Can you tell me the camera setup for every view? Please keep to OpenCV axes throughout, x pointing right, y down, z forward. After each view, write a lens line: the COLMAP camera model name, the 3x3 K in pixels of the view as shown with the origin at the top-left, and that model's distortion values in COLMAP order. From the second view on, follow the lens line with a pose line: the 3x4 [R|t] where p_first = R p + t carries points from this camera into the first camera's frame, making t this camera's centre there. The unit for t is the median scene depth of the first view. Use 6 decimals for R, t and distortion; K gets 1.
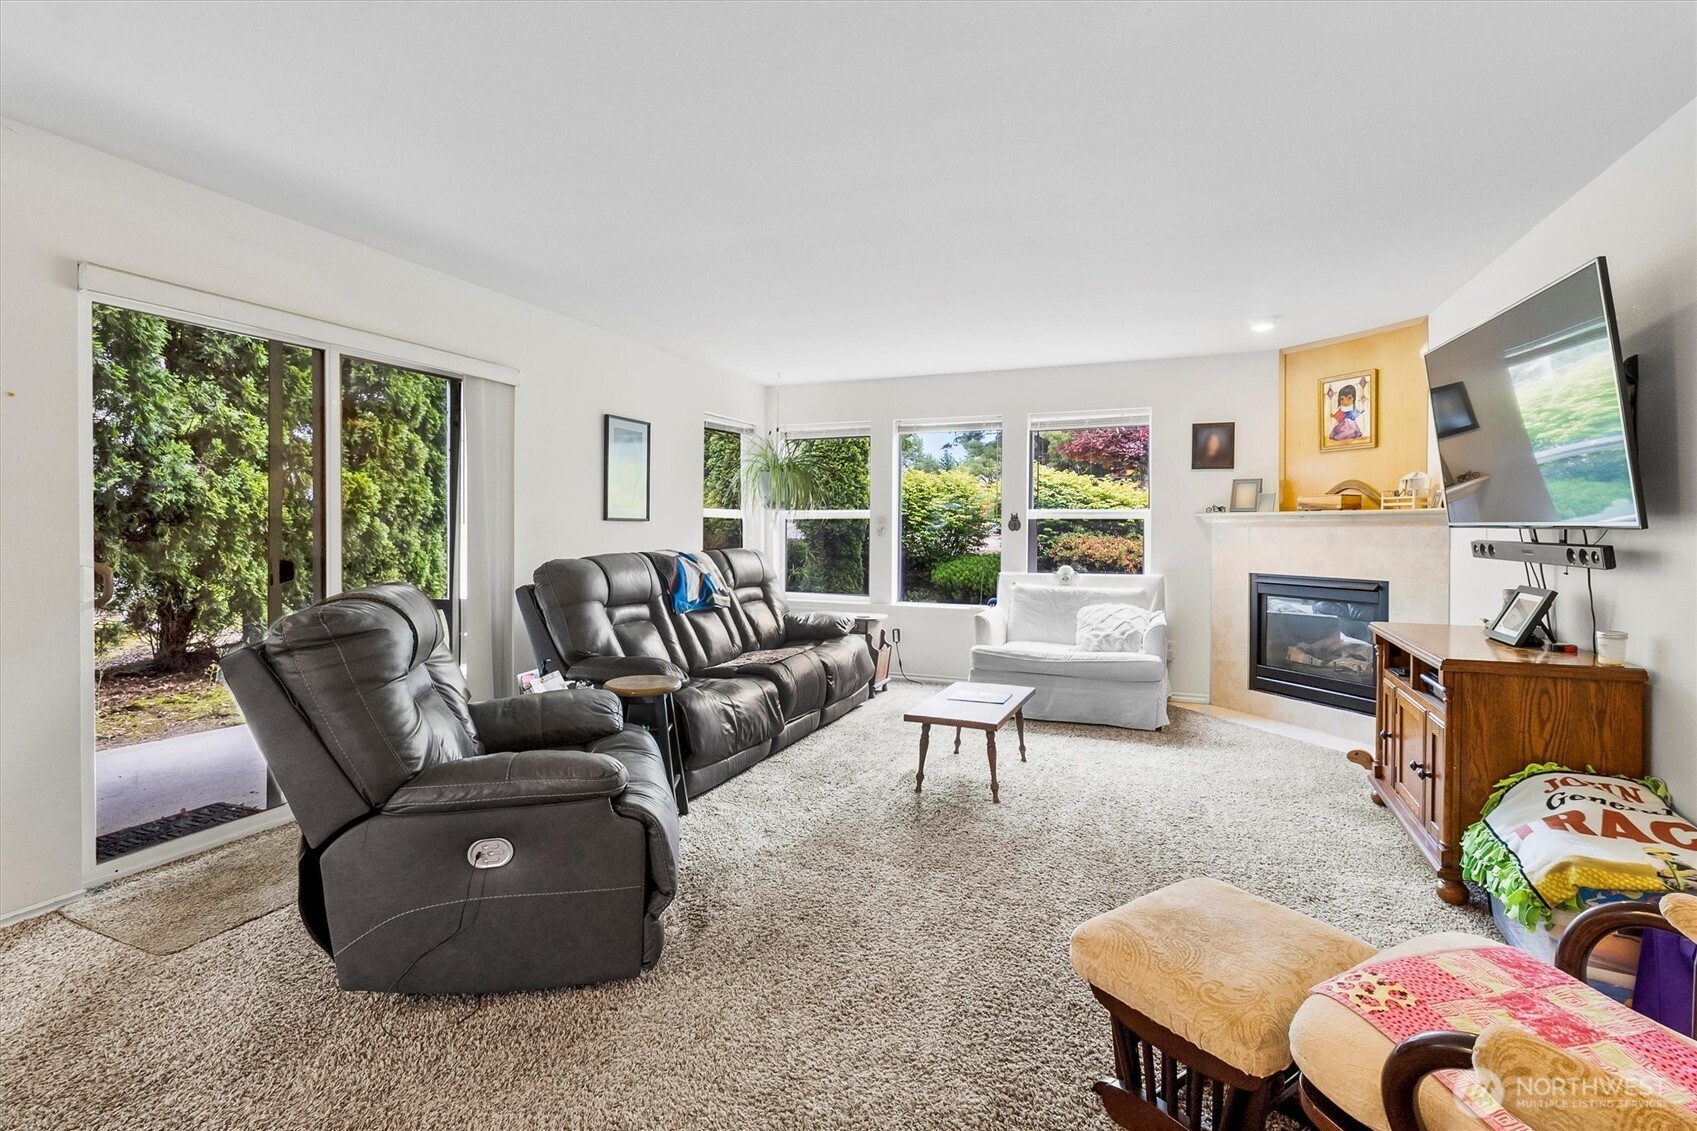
lens RADIAL K [[789.3, 0, 849.8], [0, 789.3, 552.3], [0, 0, 1]] dist [-0.000368, 0.000031]
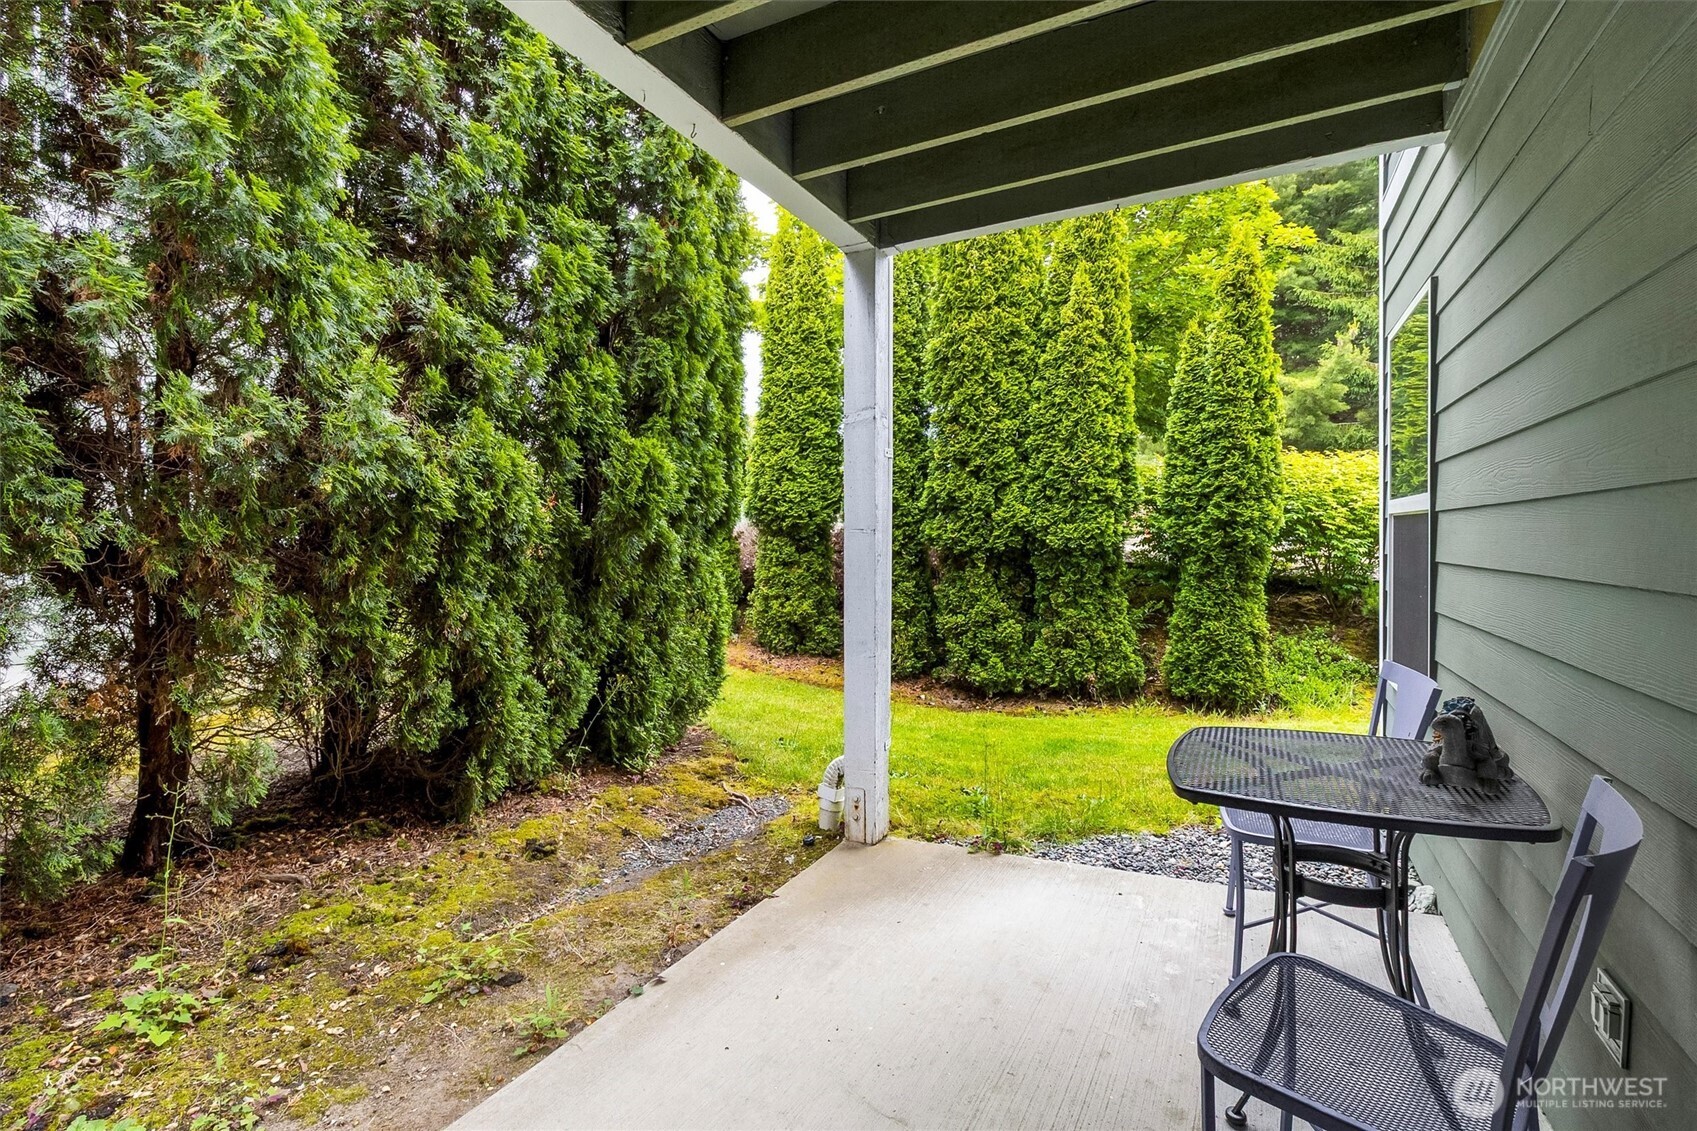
lens RADIAL K [[789.3, 0, 847.4], [0, 789.3, 552.2], [0, 0, 1]] dist [-0.000368, 0.000031]
pose [[0.996200, -0.000387, -0.087098, -0.472848], [-0.000292, 0.999970, -0.007784, -0.017317], [0.087098, 0.007779, 0.996169, 0.495166]]
